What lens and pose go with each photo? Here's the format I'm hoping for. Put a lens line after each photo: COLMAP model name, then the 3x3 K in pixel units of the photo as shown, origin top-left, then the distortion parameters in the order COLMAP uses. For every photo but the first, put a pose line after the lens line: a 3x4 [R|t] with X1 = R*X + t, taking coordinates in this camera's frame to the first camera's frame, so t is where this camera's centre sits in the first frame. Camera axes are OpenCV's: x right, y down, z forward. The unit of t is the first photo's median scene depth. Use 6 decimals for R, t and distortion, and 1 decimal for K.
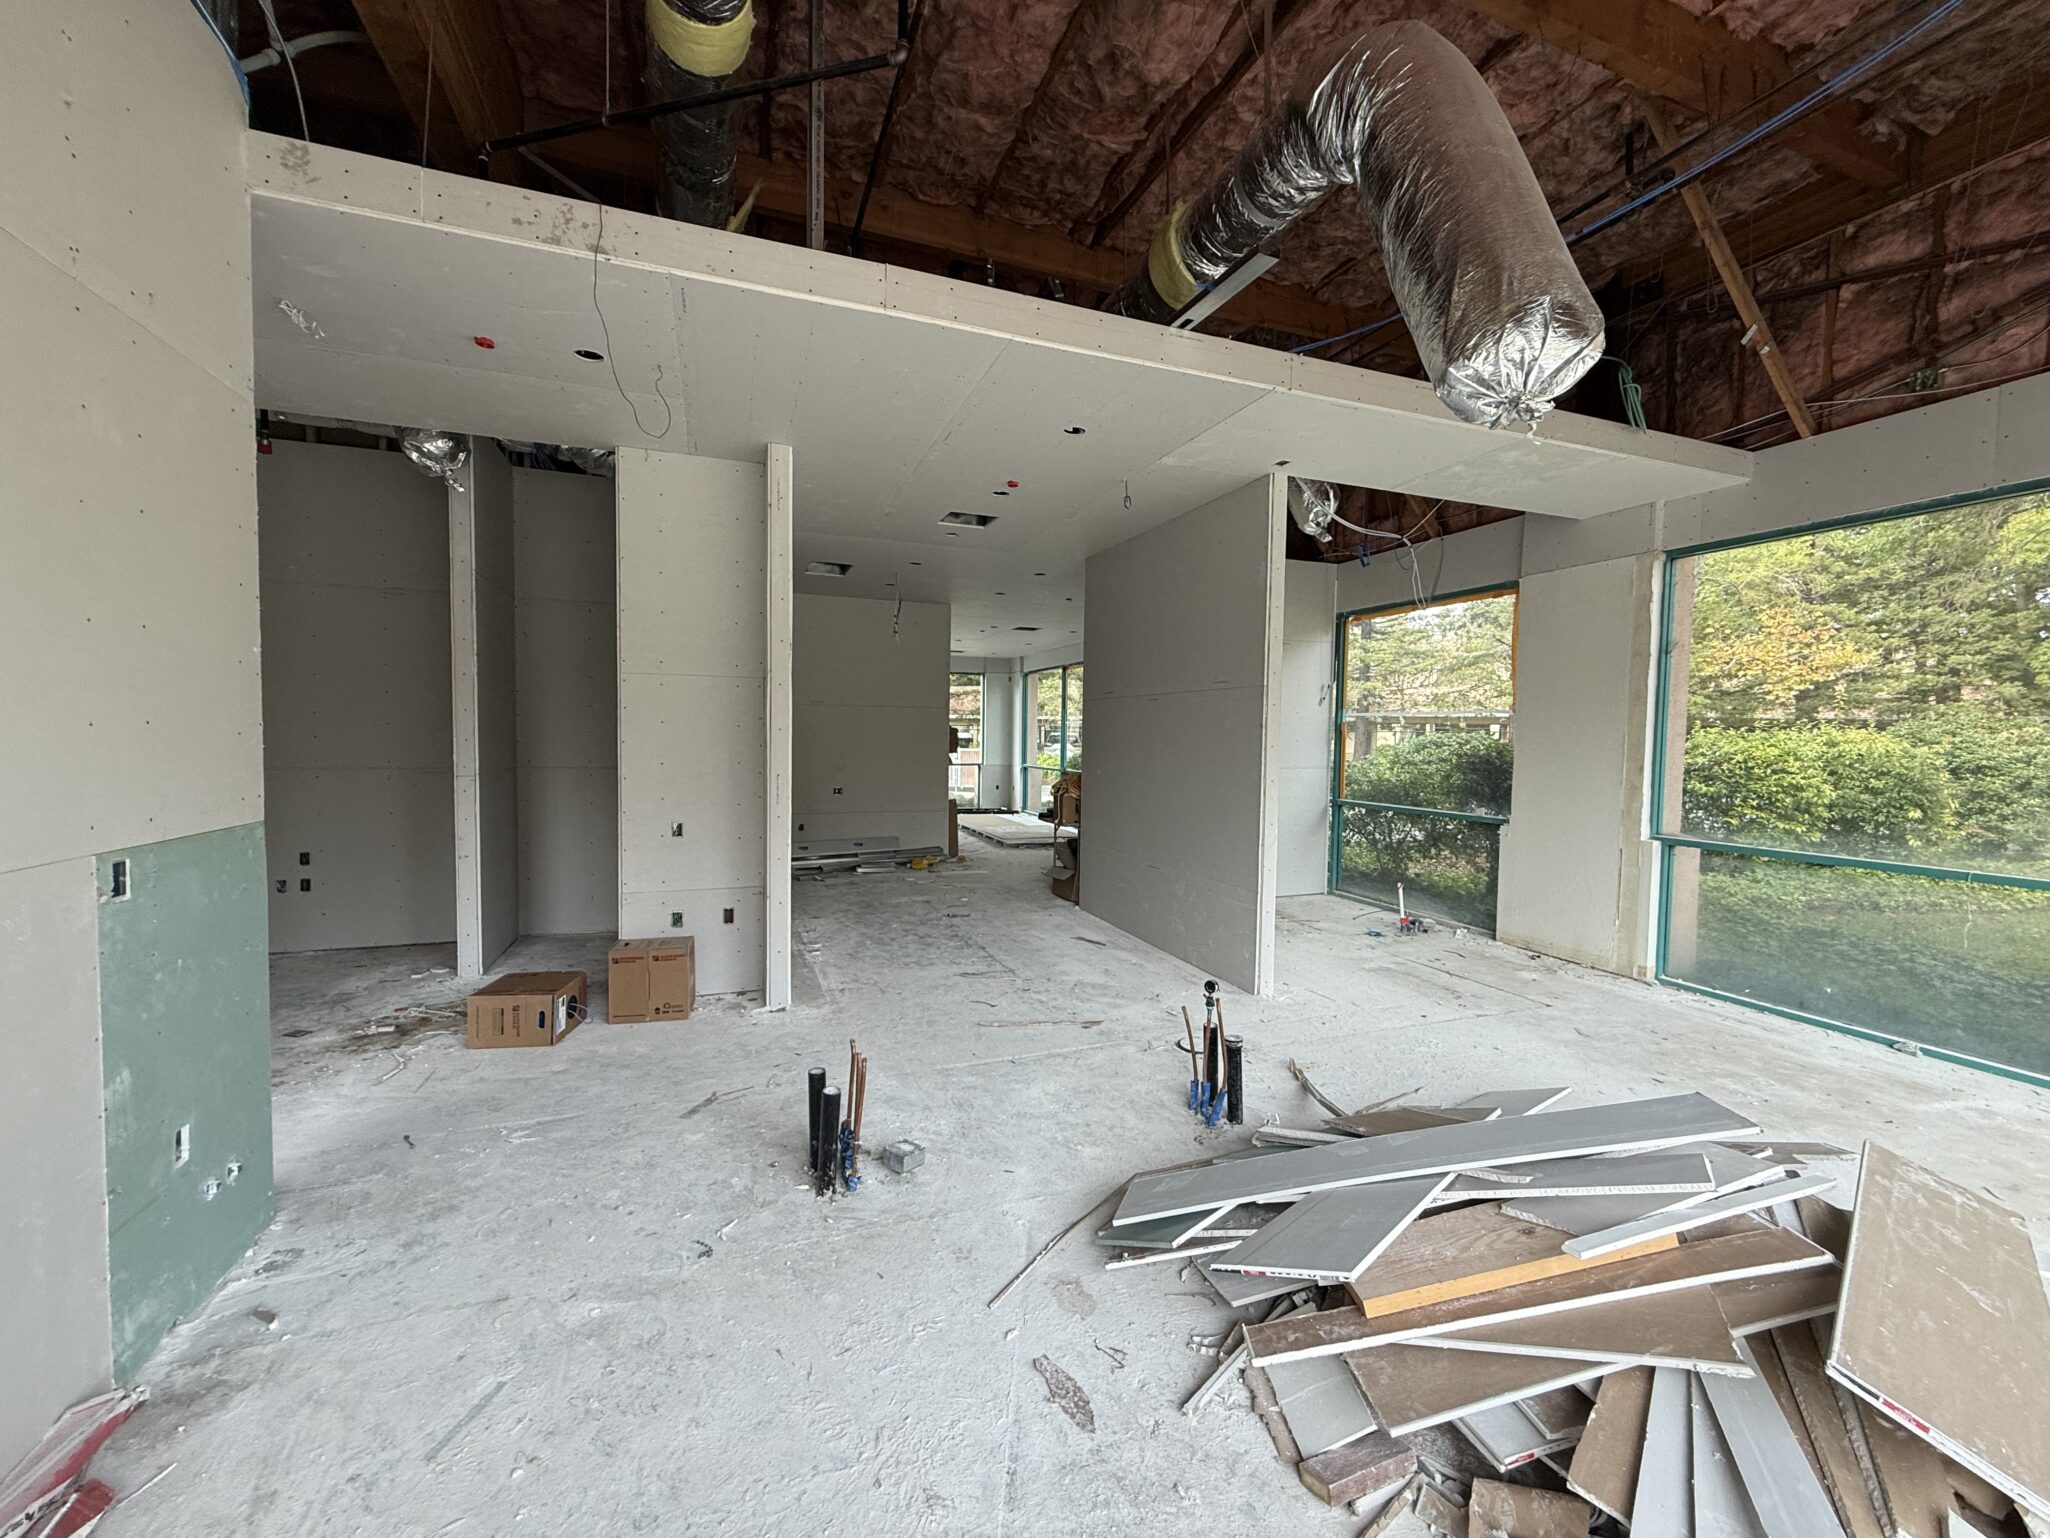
lens RADIAL K [[813.1, 0, 1021.9], [0, 813.1, 771.4], [0, 0, 1]] dist [0.000104, -0.000549]
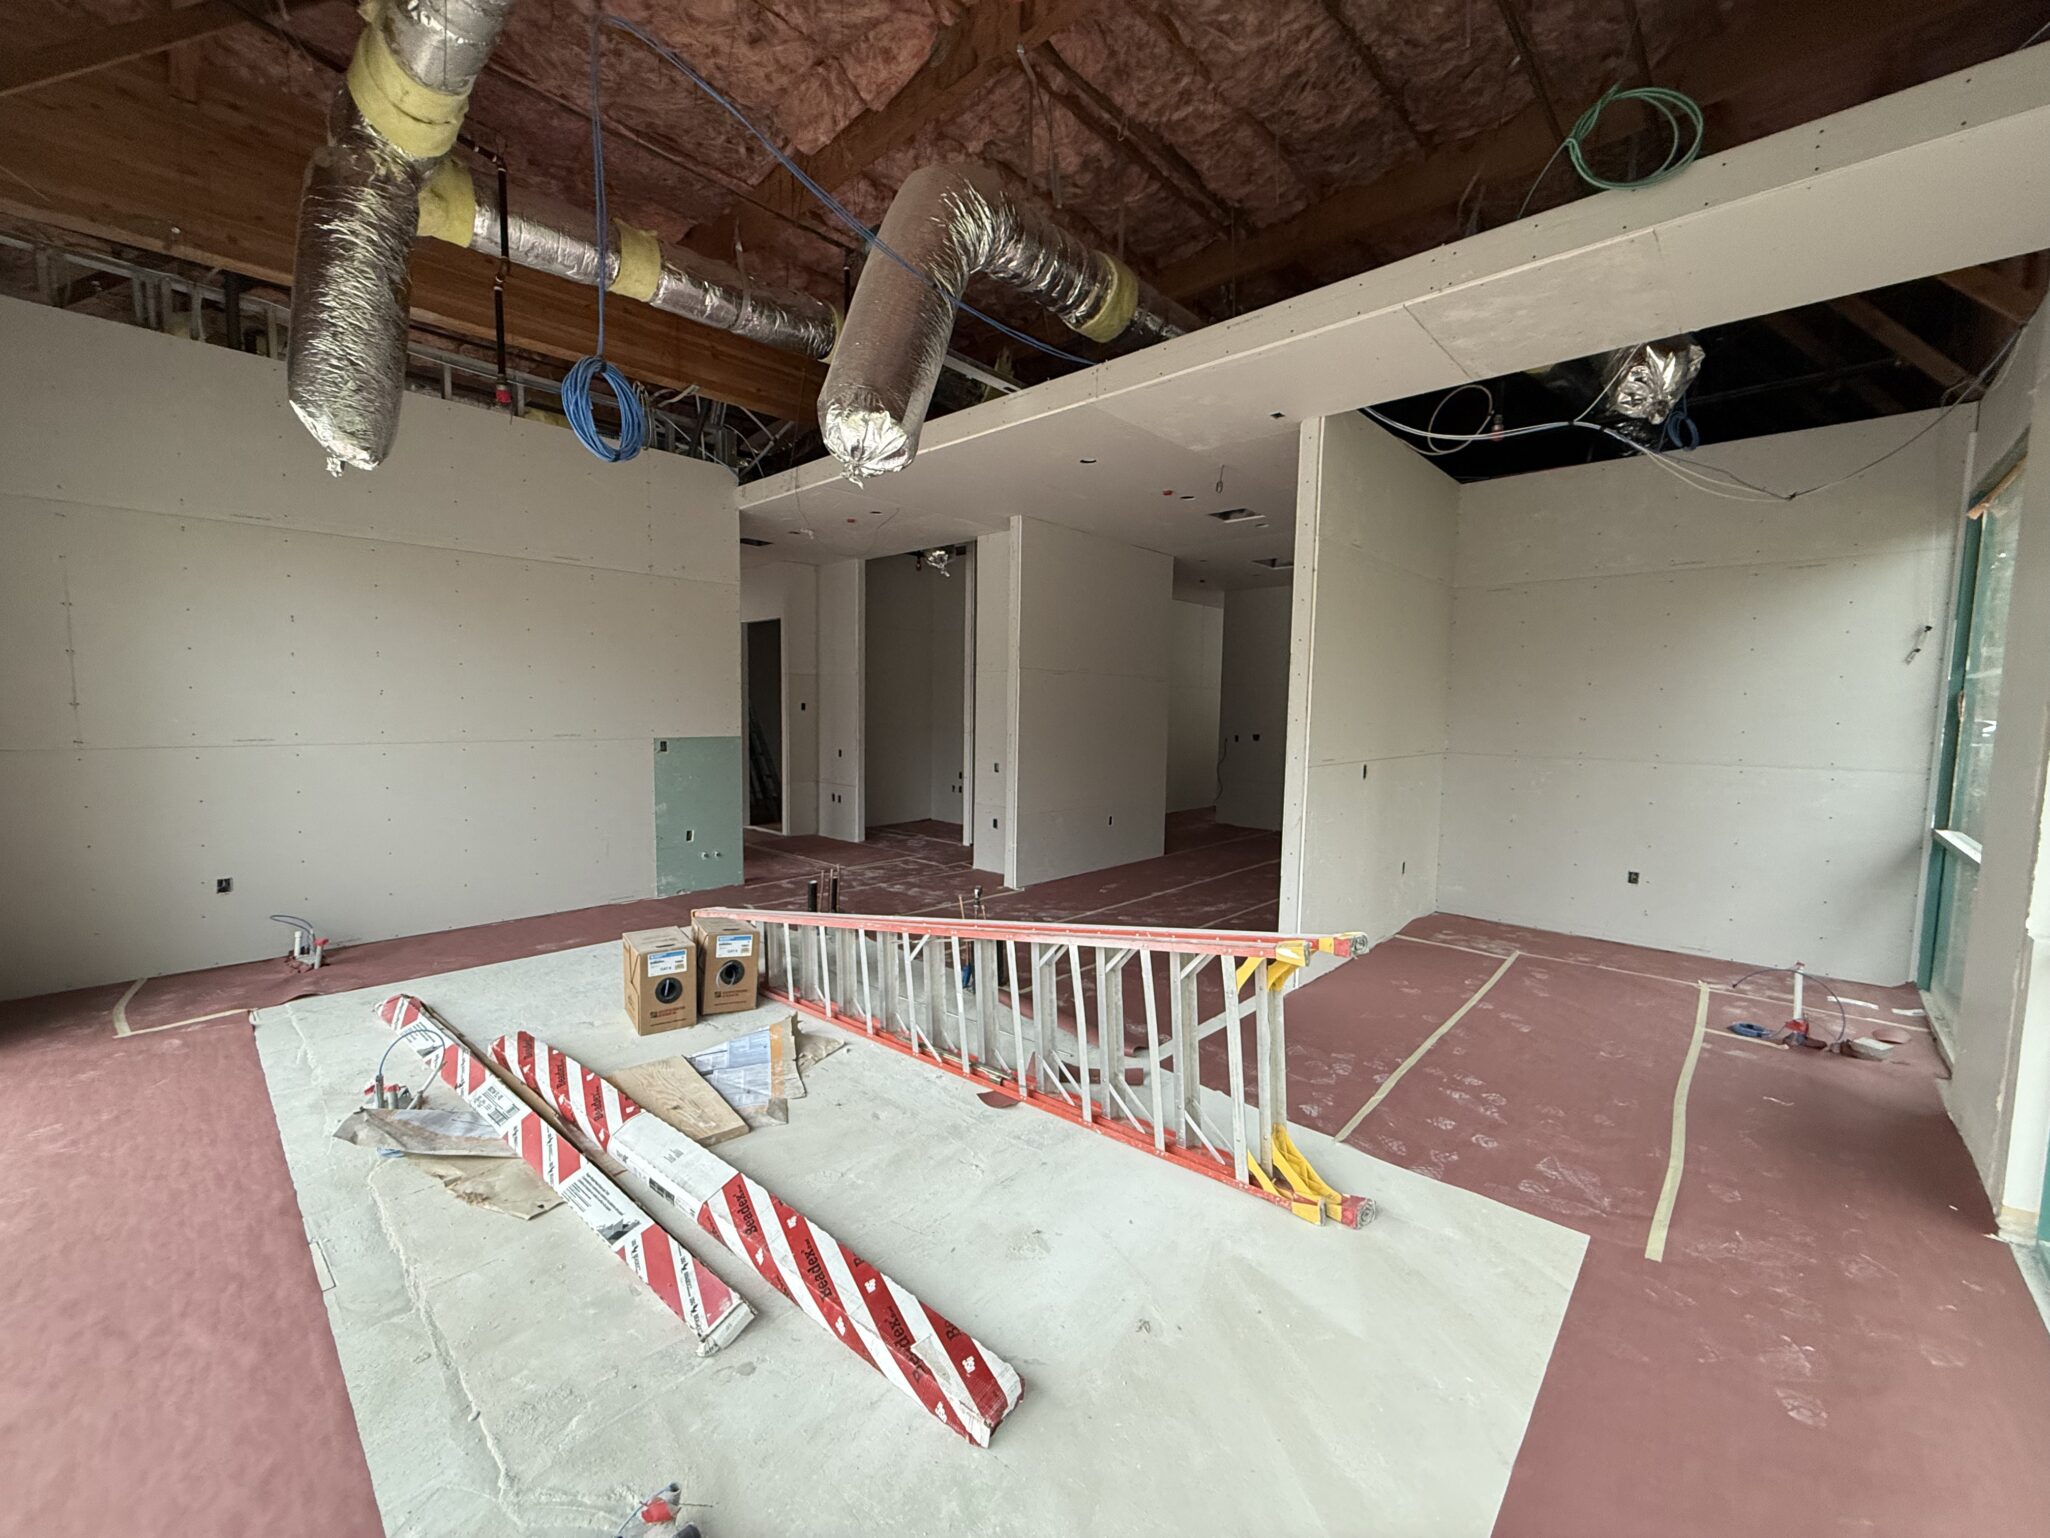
lens RADIAL K [[813.1, 0, 1025.6], [0, 813.1, 778.9], [0, 0, 1]] dist [0.000104, -0.000549]
pose [[0.453342, 0.074362, -0.888230, 1.086136], [-0.053287, 0.996993, 0.056270, -0.001227], [0.889743, 0.021822, 0.455941, 0.340301]]
